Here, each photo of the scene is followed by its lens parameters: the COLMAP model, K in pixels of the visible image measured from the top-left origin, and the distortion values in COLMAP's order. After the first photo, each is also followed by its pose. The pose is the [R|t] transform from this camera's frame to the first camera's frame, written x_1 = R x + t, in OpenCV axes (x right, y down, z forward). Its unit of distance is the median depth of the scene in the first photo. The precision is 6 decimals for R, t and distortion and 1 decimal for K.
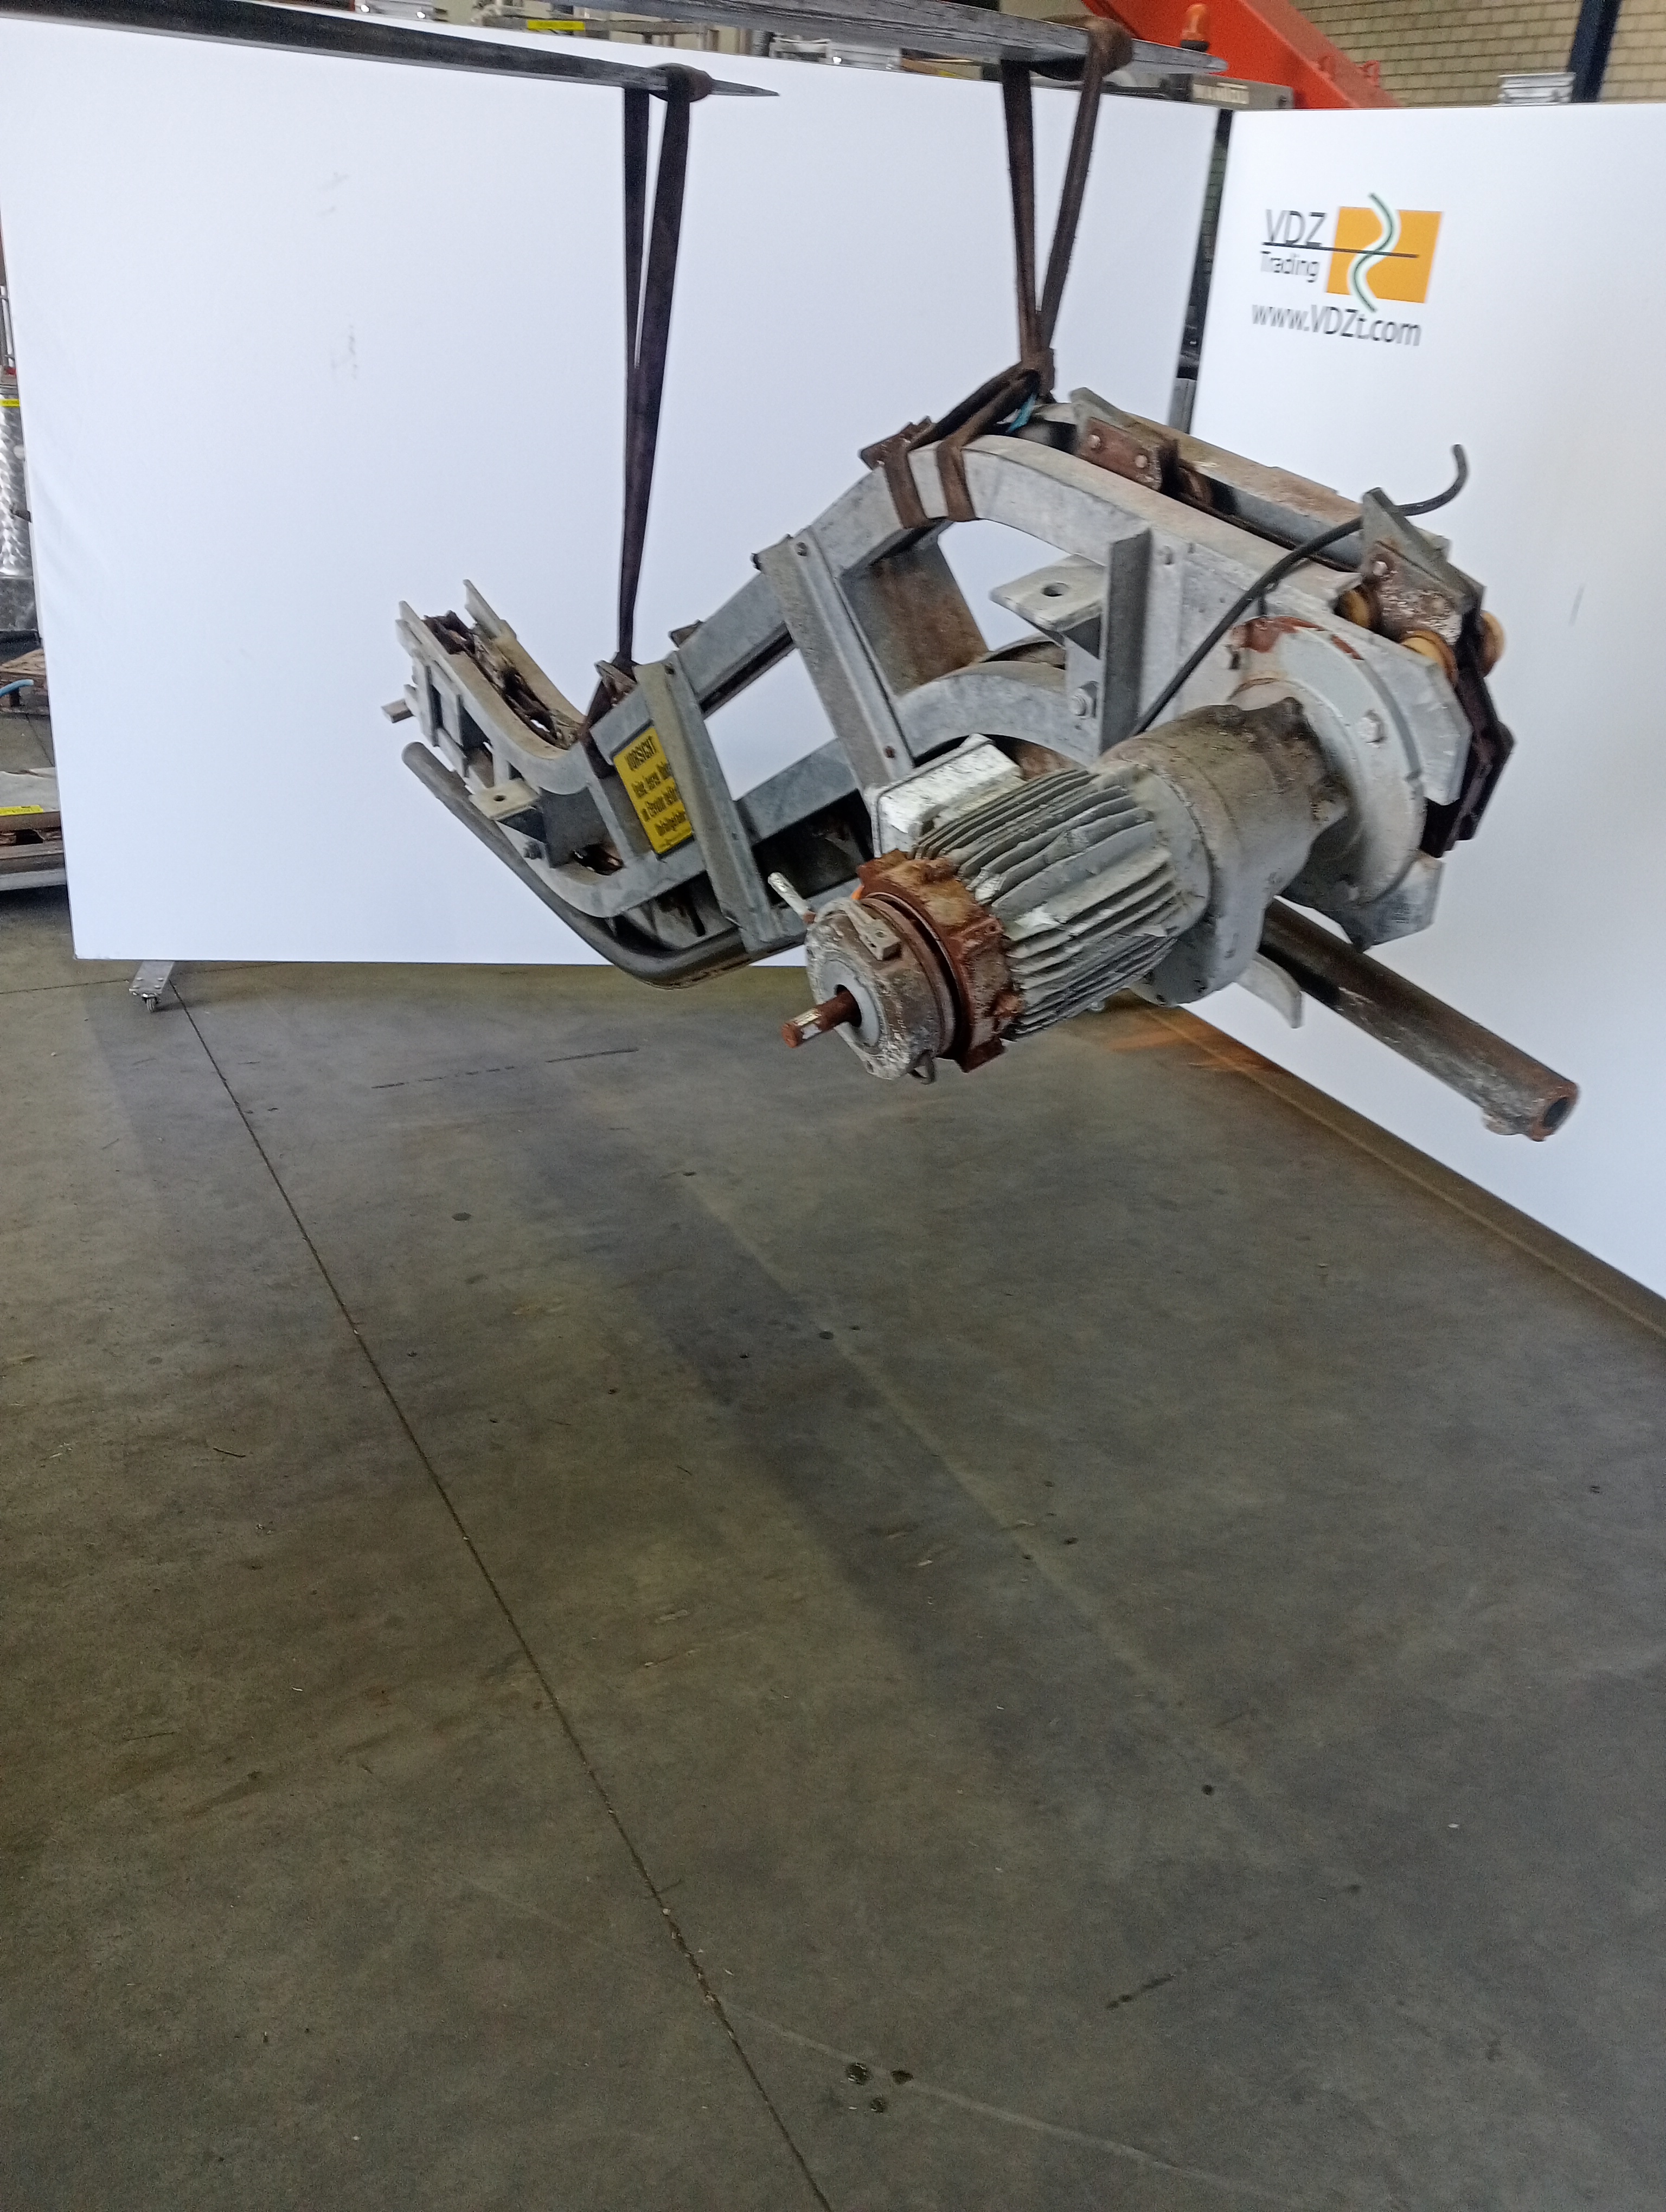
lens RADIAL K [[1721.8, 0, 833.0], [0, 1721.8, 1106.0], [0, 0, 1]] dist [0.133953, -0.278304]
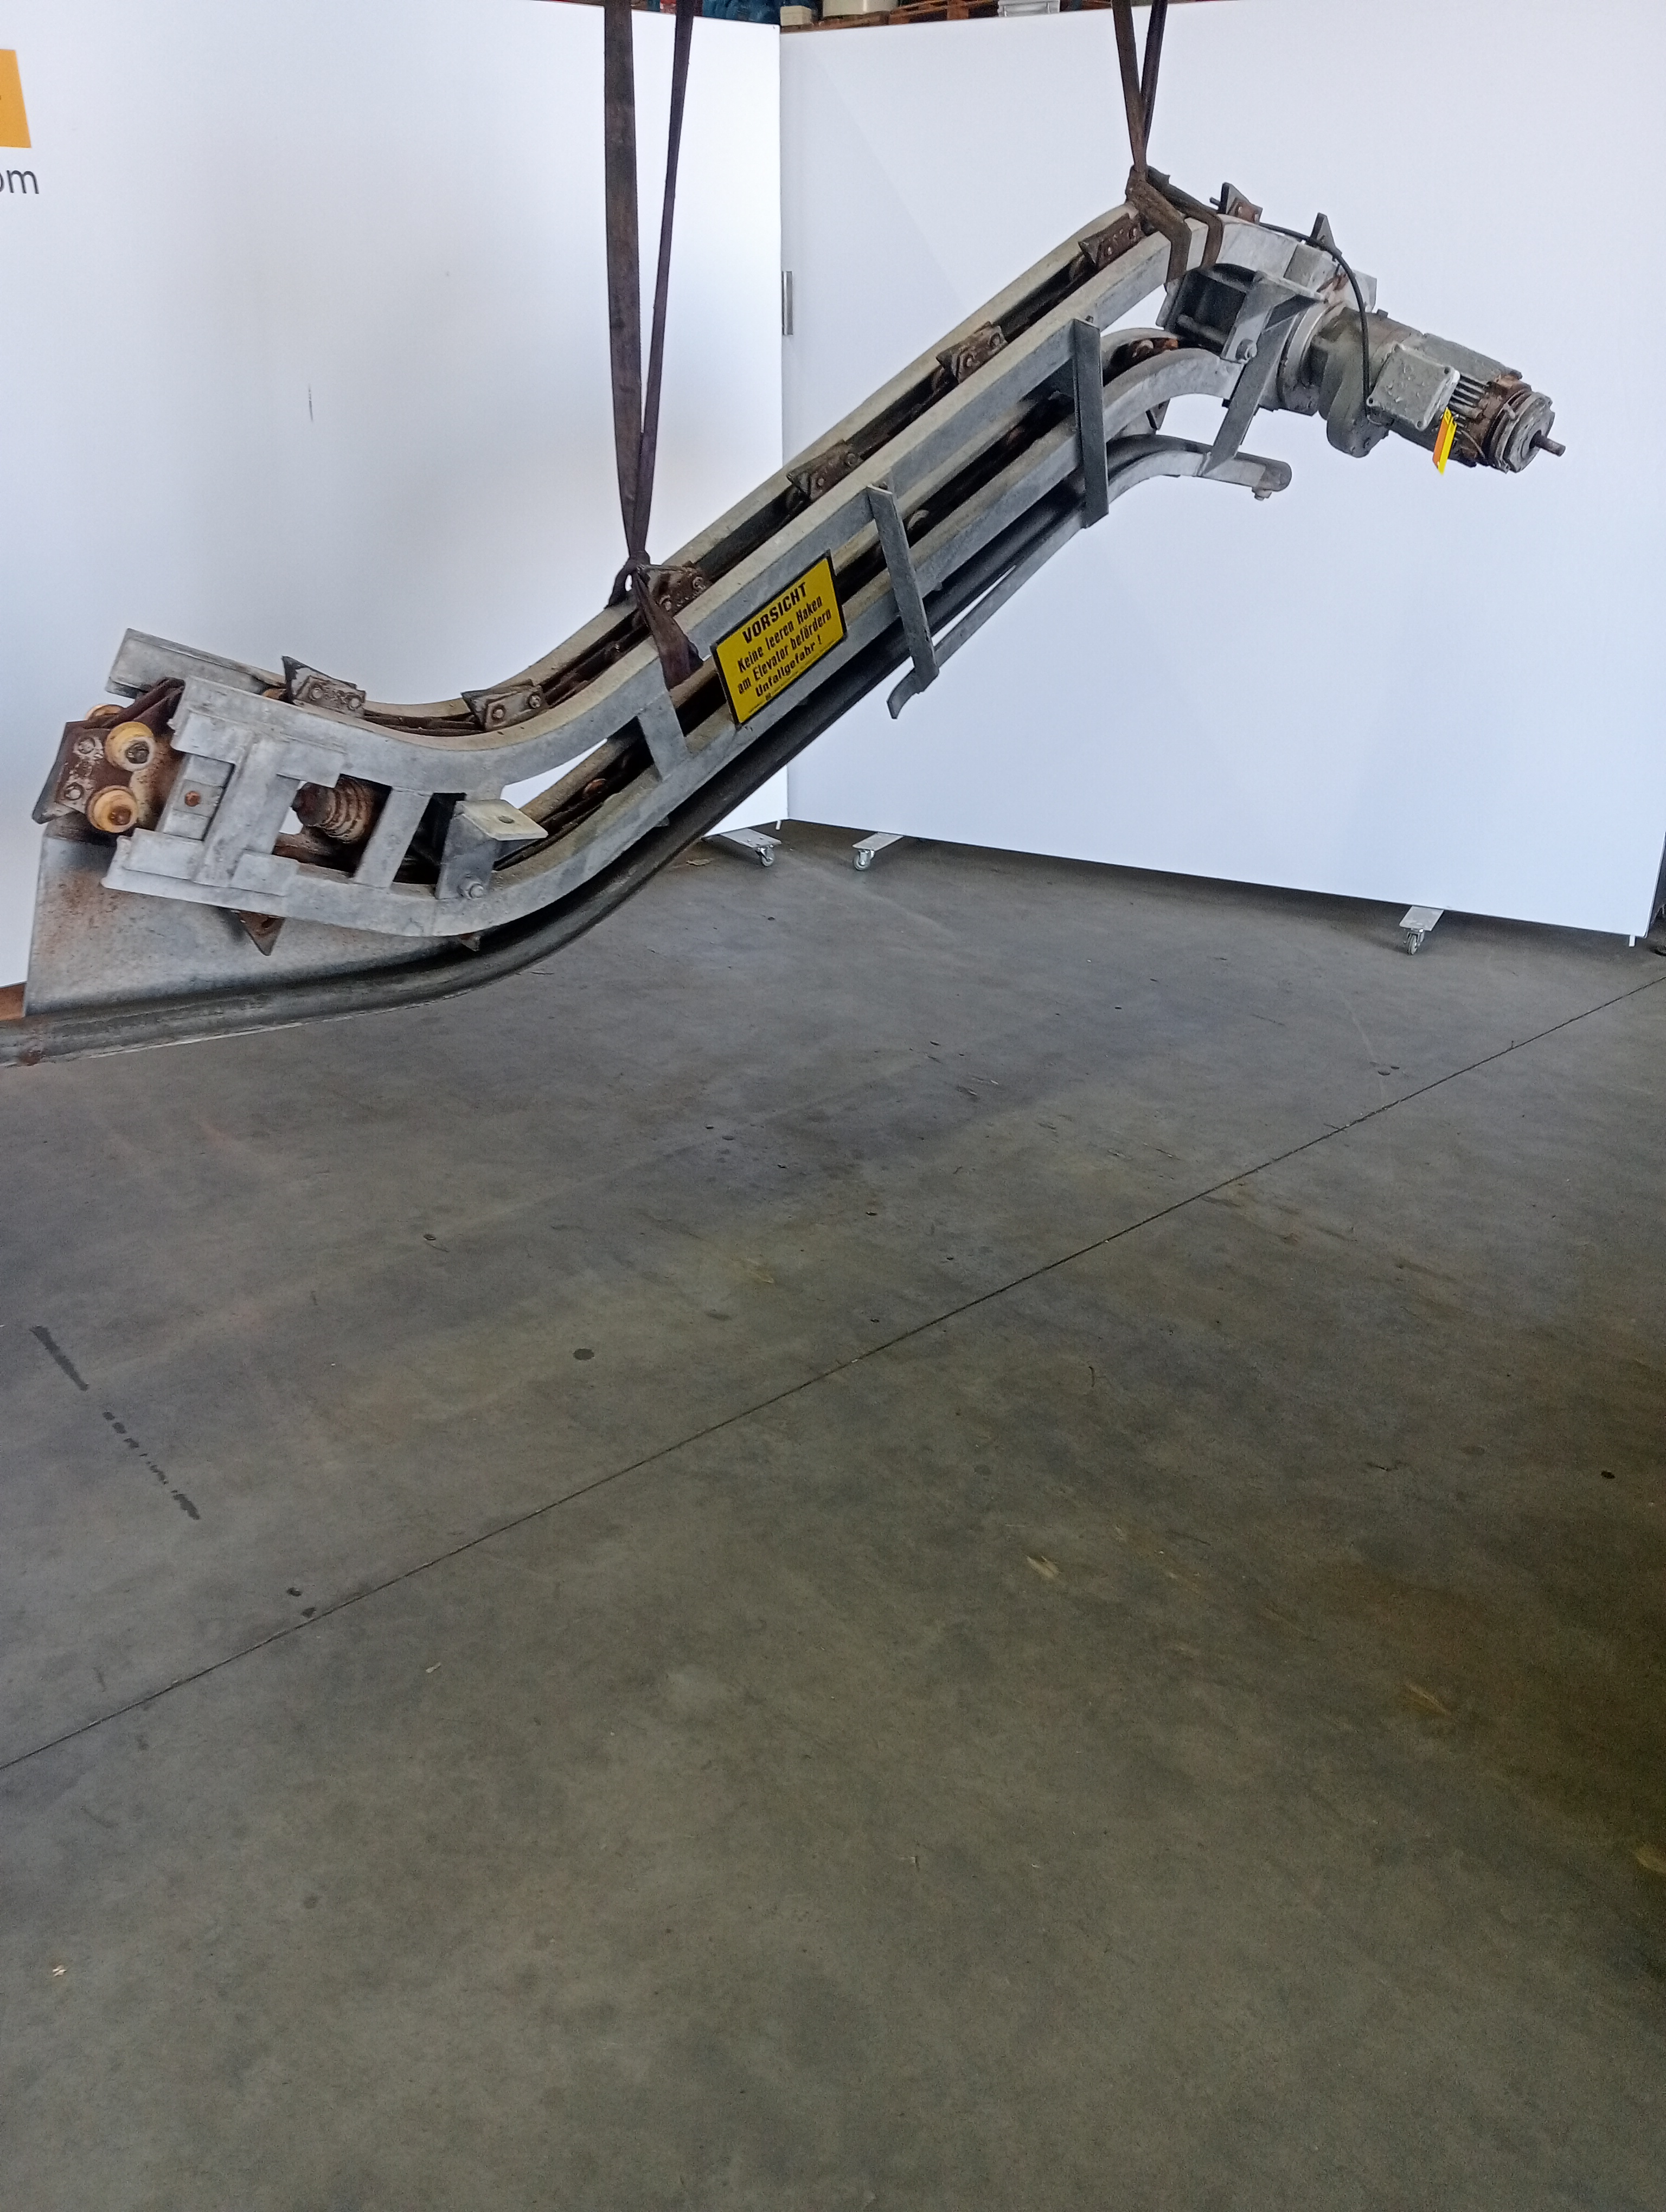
lens RADIAL K [[1714.3, 0, 834.6], [0, 1714.3, 1083.0], [0, 0, 1]] dist [0.063765, -0.117676]
pose [[-0.192153, -0.483726, 0.853865, -0.890979], [0.417964, 0.746882, 0.517178, -0.405904], [-0.887909, 0.456263, 0.058664, 0.840021]]
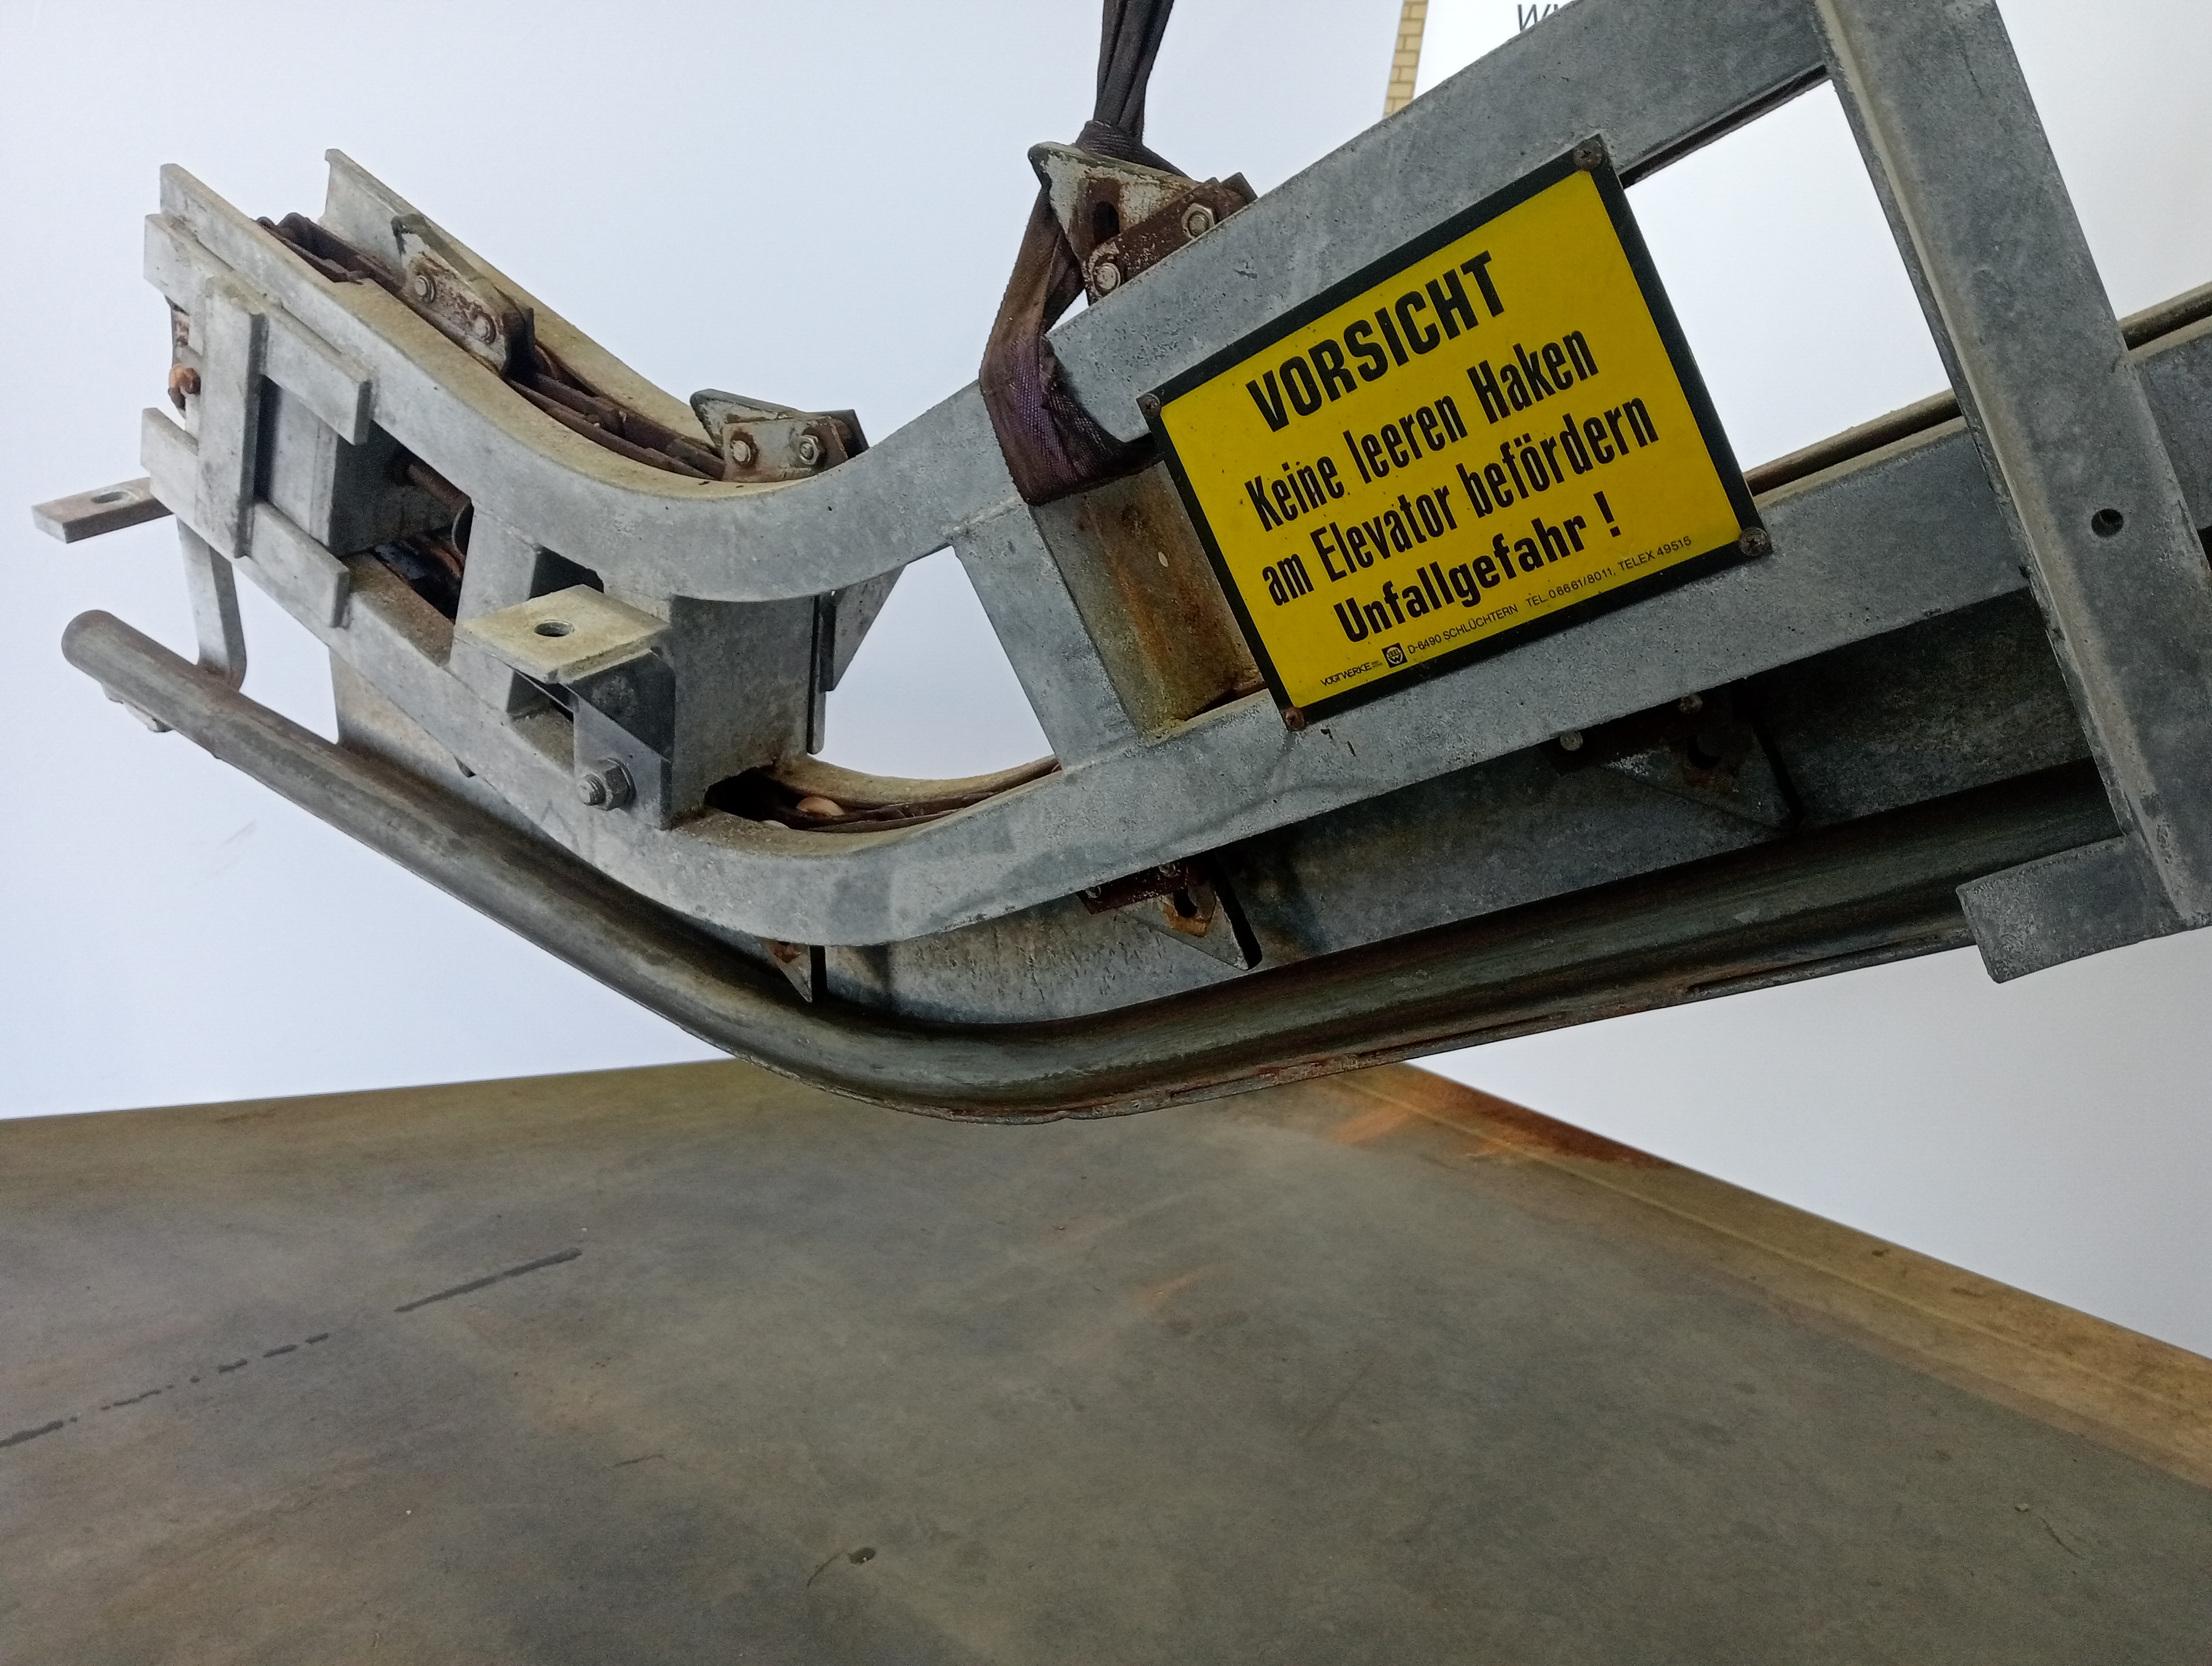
lens RADIAL K [[1721.8, 0, 1112.2], [0, 1721.8, 840.2], [0, 0, 1]] dist [0.133953, -0.278304]
pose [[0.914950, -0.035053, 0.402043, -0.220899], [0.110946, 0.979683, -0.167072, -0.062249], [-0.388018, 0.197468, 0.900249, 0.623284]]
